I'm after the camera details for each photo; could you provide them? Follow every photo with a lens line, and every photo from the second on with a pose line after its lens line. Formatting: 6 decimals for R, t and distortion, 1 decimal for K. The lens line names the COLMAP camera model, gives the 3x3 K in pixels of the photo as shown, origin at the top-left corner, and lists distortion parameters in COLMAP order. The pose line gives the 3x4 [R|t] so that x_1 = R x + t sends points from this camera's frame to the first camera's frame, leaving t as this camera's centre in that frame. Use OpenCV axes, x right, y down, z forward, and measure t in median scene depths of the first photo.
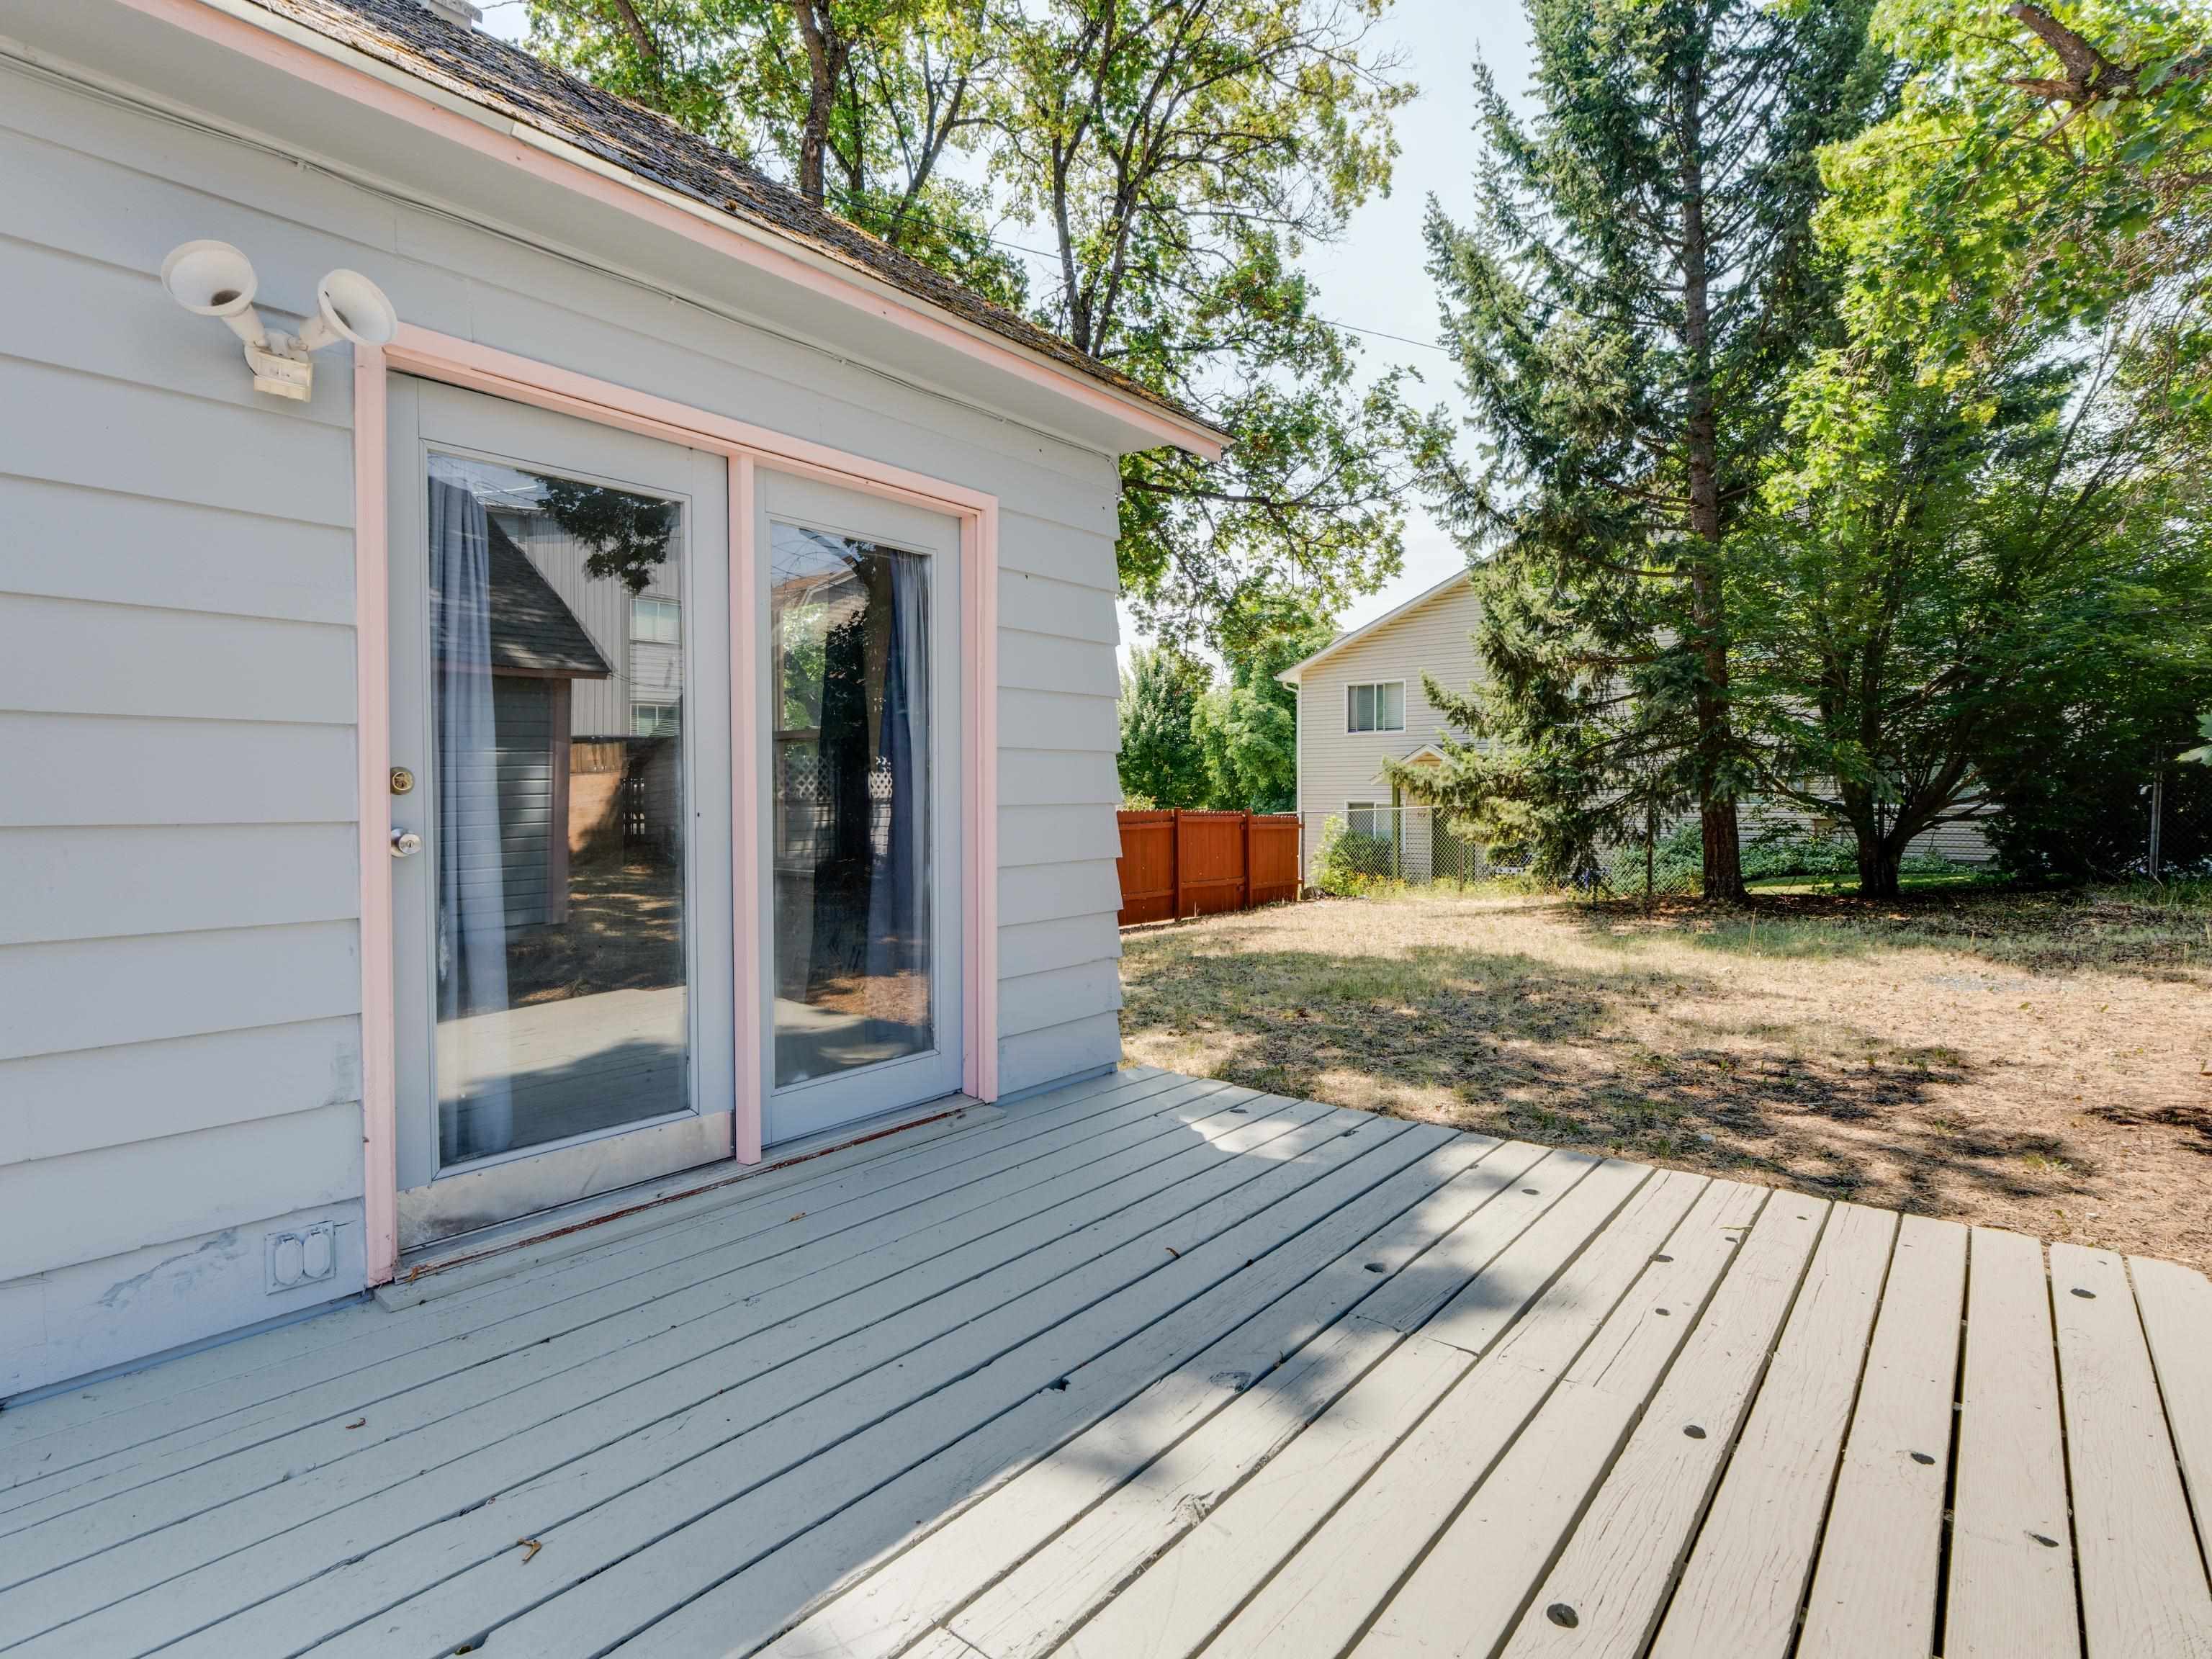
lens RADIAL K [[1127.5, 0, 1106.0], [0, 1127.5, 829.5], [0, 0, 1]] dist [0.000007, 0.000142]
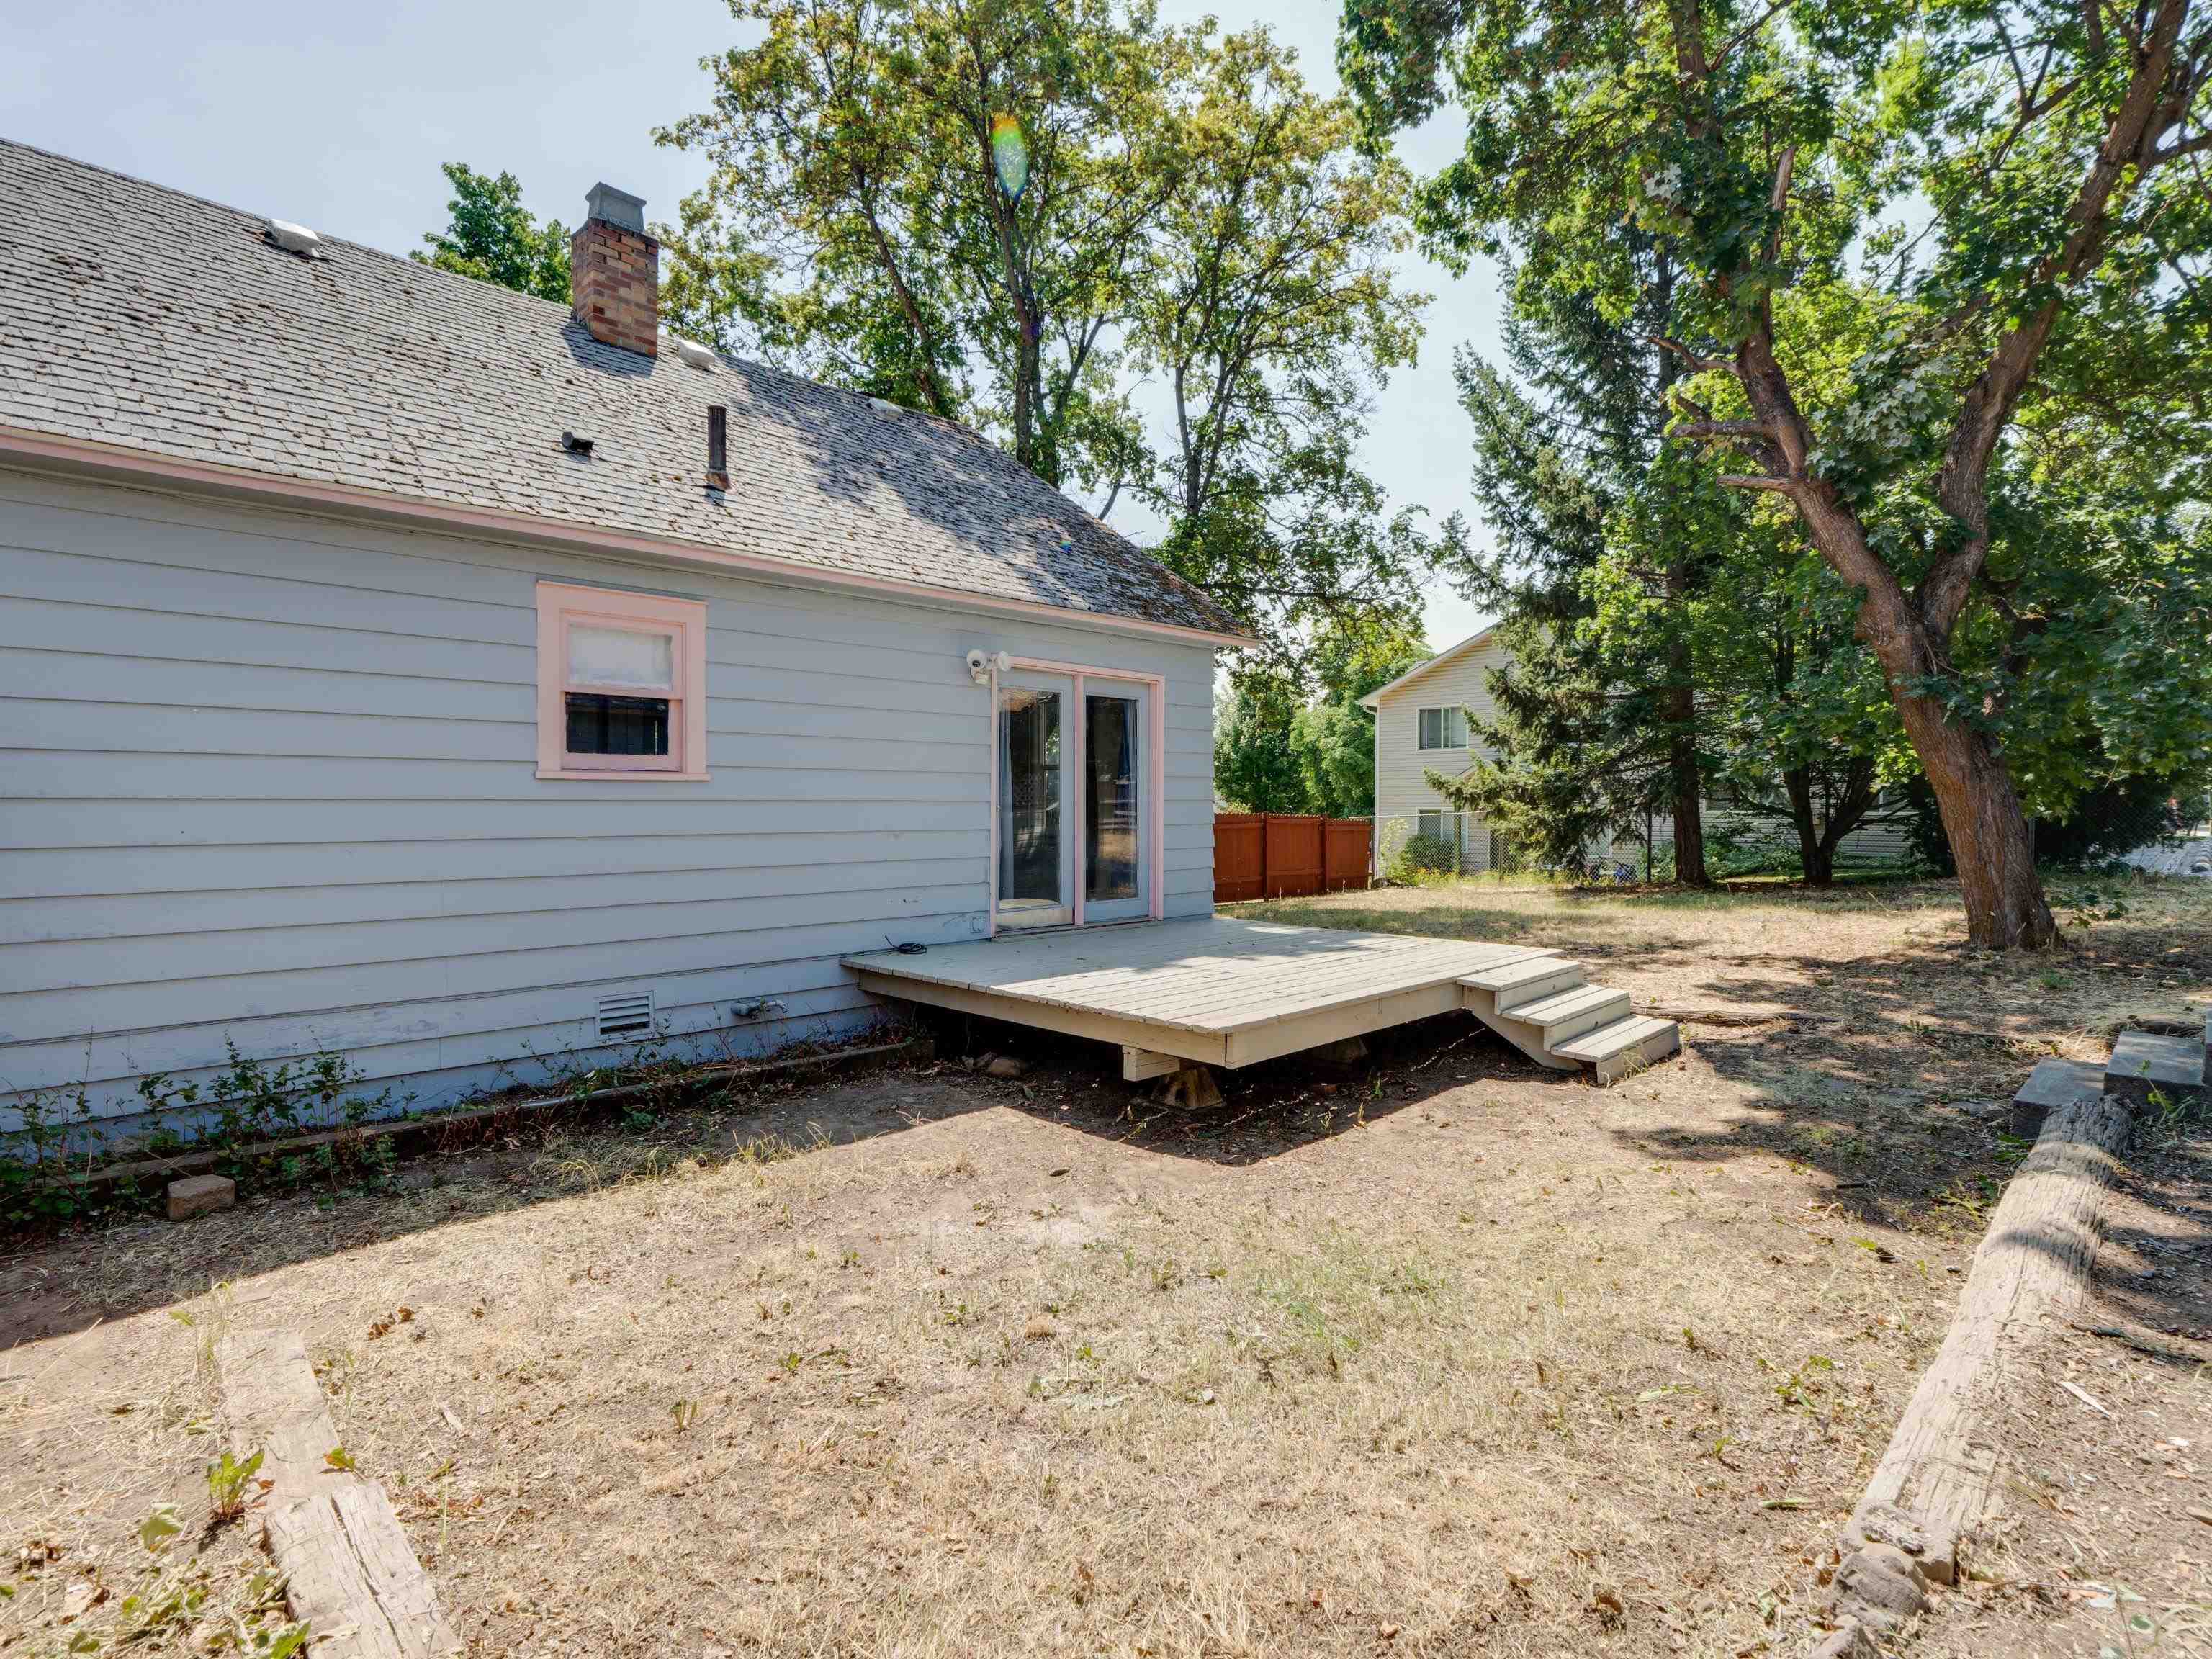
lens RADIAL K [[1127.5, 0, 1106.0], [0, 1127.5, 829.5], [0, 0, 1]] dist [0.000007, 0.000142]
pose [[0.995637, 0.006514, -0.093081, 0.002874], [-0.007338, 0.999937, -0.008517, 0.016945], [0.093020, 0.009163, 0.995622, -0.350453]]
